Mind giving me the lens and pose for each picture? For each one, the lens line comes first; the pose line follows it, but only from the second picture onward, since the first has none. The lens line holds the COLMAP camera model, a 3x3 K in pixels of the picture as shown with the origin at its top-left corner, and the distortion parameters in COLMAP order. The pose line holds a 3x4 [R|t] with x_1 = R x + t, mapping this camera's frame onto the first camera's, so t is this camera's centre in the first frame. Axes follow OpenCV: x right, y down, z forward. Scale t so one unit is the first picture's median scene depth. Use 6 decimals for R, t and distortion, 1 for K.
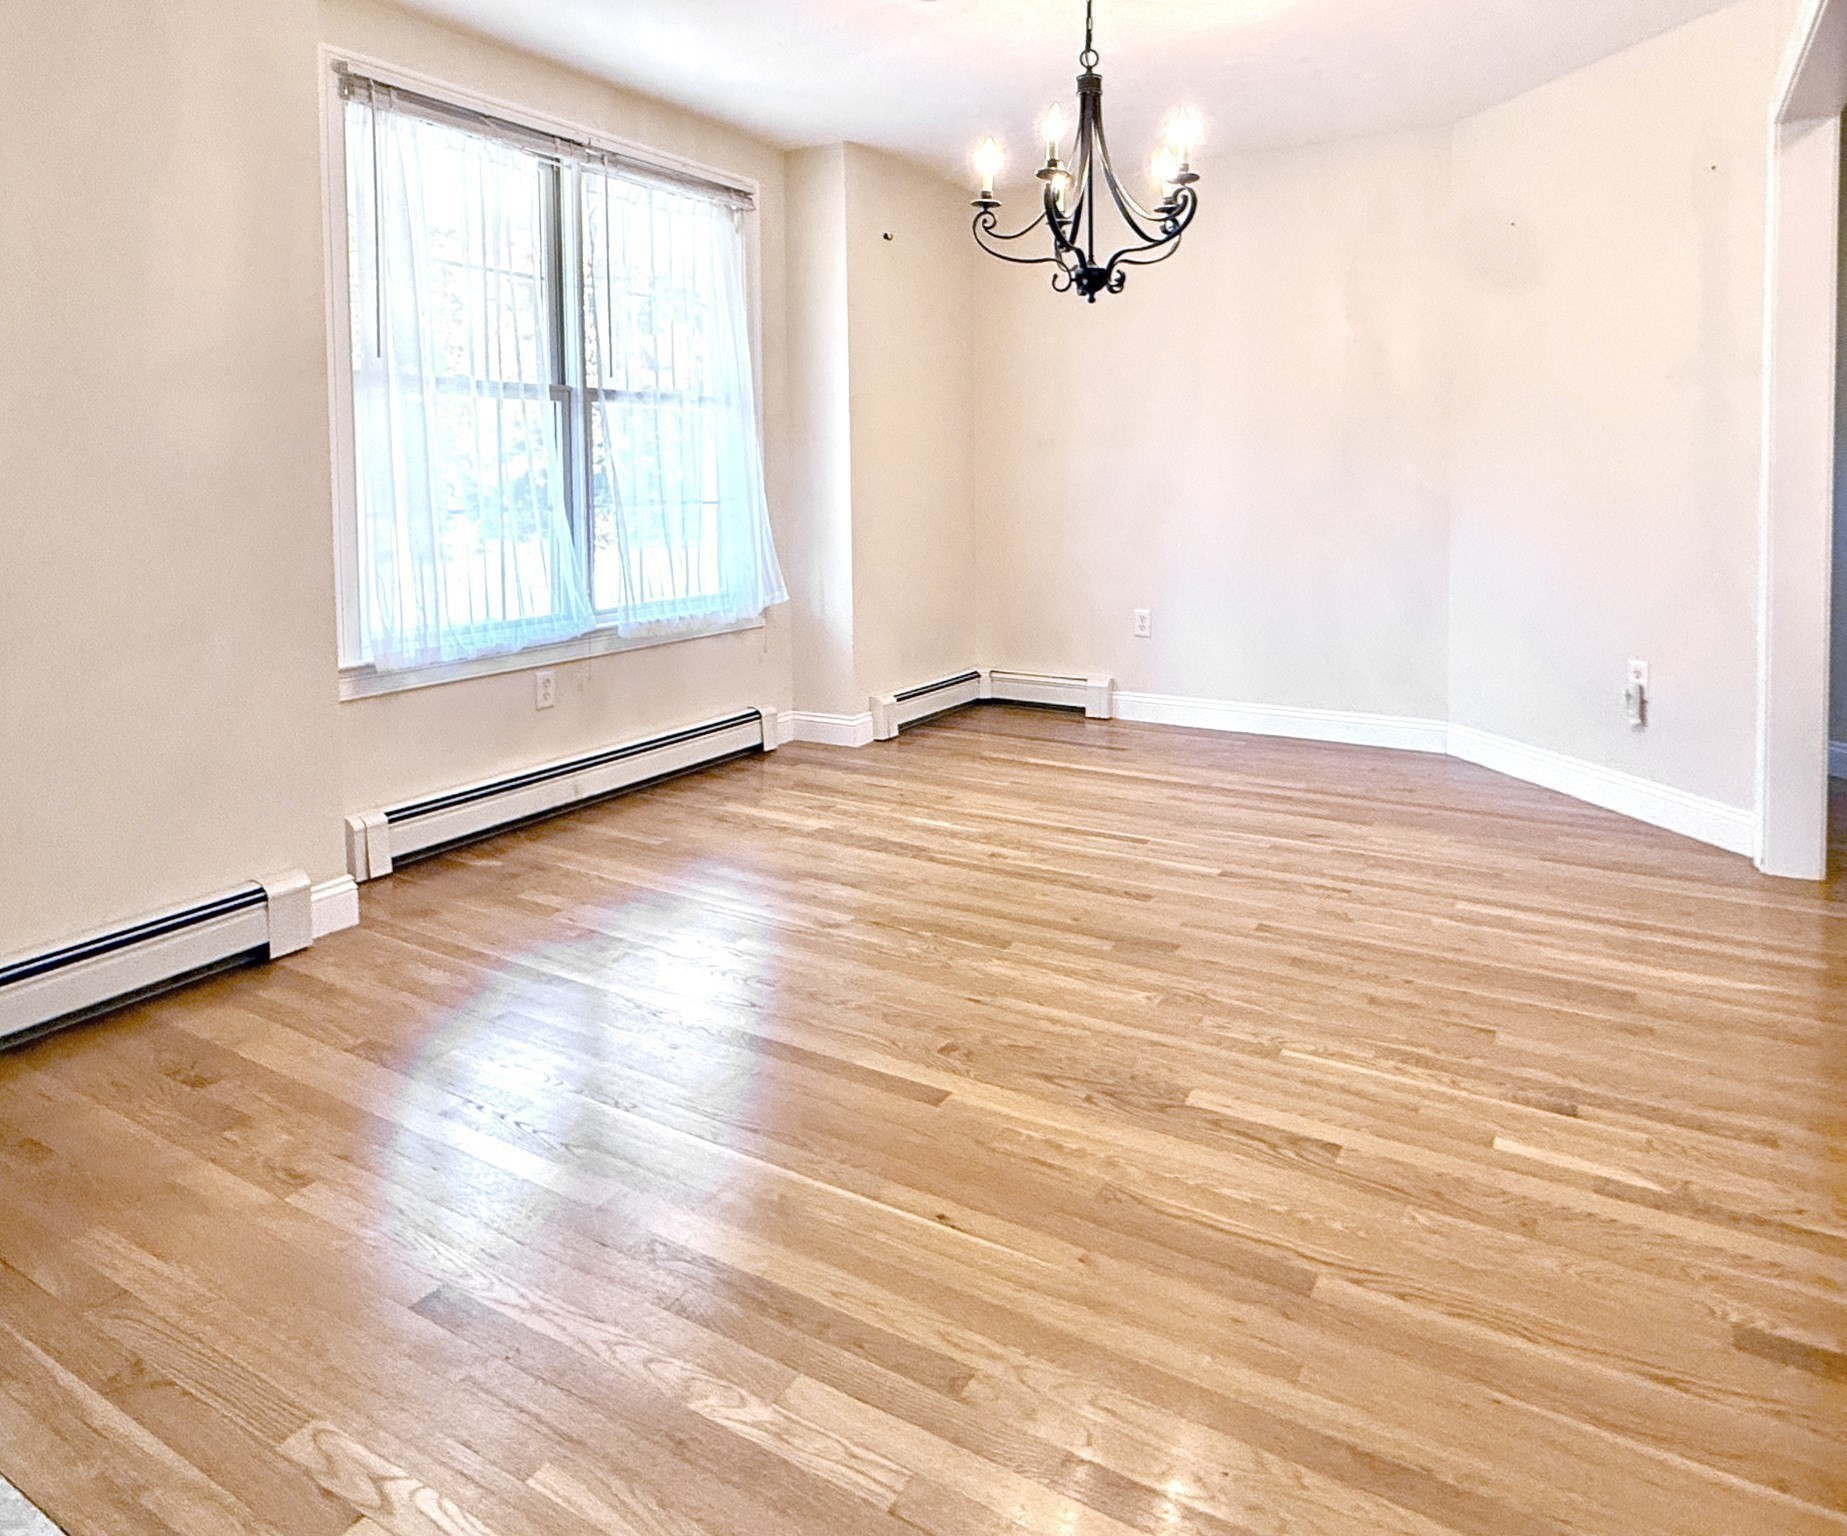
lens RADIAL K [[1190.9, 0, 924.1], [0, 1190.9, 634.2], [0, 0, 1]] dist [-0.002955, 0.002991]
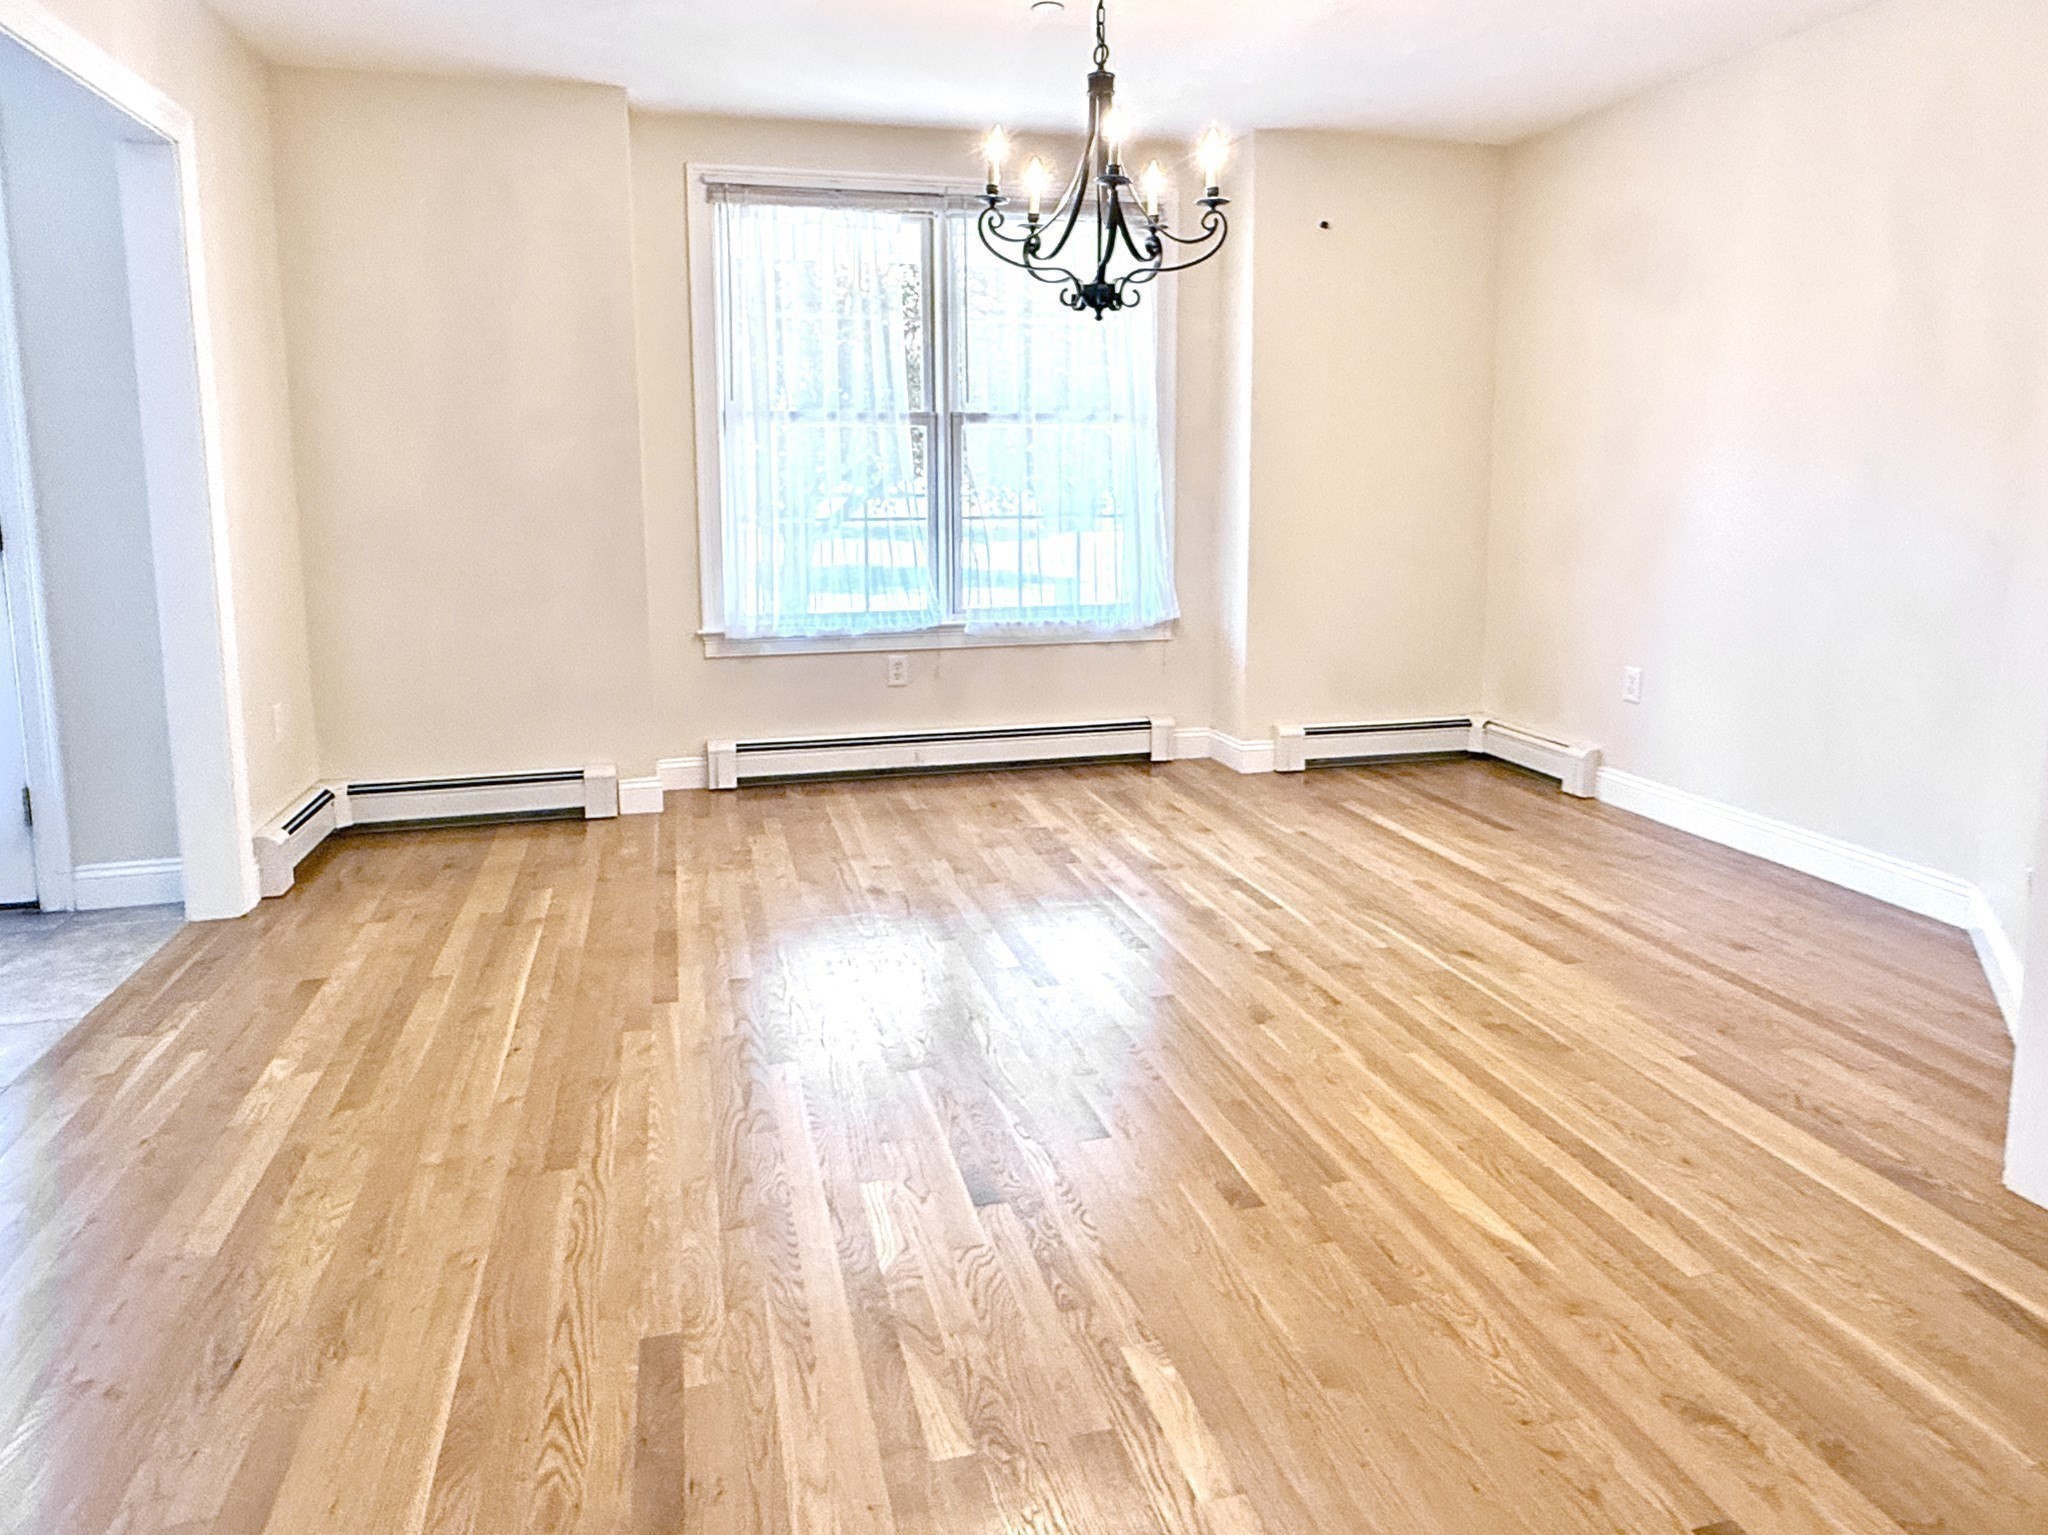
lens RADIAL K [[1246.0, 0, 1024.0], [0, 1246.0, 767.5], [0, 0, 1]] dist [-0.002807, -0.000324]
pose [[0.719544, 0.164381, -0.674712, 0.639571], [-0.094989, 0.985746, 0.138857, -0.044215], [0.687920, -0.035823, 0.724902, 0.169487]]
